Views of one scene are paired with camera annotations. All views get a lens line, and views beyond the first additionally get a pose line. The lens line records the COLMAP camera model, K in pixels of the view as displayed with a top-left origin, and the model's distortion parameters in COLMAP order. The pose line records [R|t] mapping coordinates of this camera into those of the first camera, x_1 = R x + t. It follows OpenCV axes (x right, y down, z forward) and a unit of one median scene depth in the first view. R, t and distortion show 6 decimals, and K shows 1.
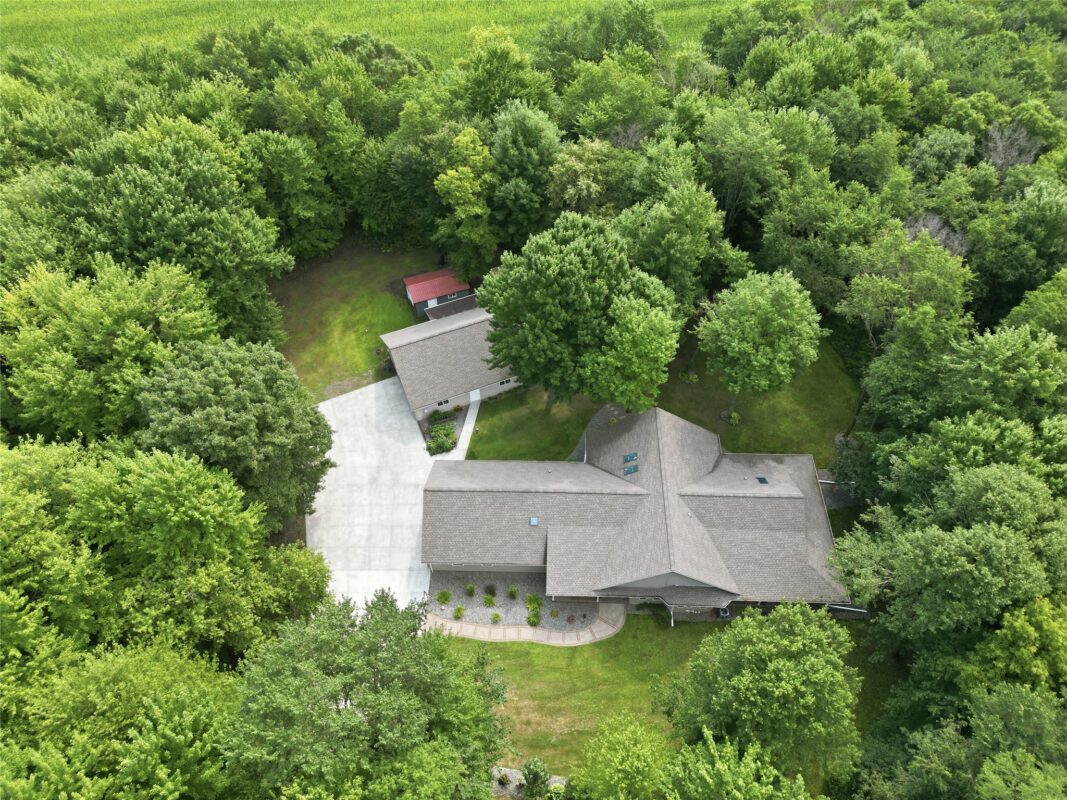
lens RADIAL K [[764.7, 0, 533.5], [0, 764.7, 400.0], [0, 0, 1]] dist [0.054045, -0.001186]
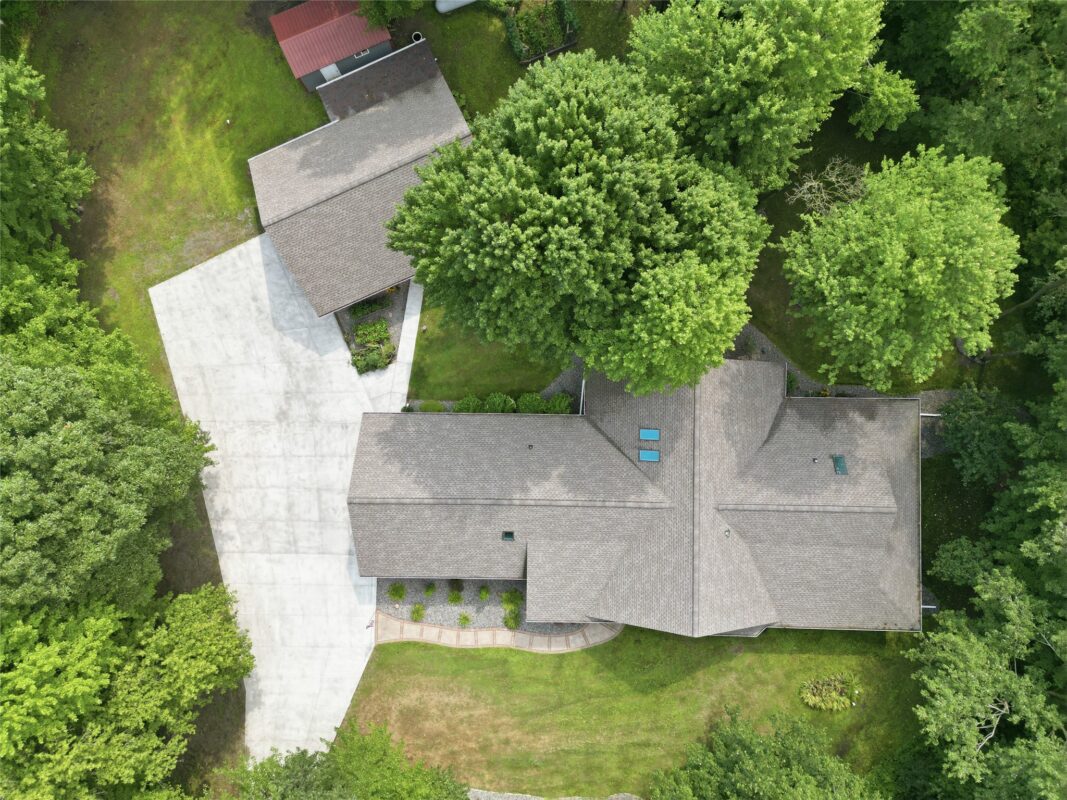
lens RADIAL K [[764.7, 0, 533.5], [0, 764.7, 400.0], [0, 0, 1]] dist [0.054045, -0.001186]
pose [[0.999893, -0.011643, -0.008894, 0.032132], [0.014651, 0.788148, 0.615312, -0.382010], [-0.000155, -0.615376, 0.788234, 0.511598]]
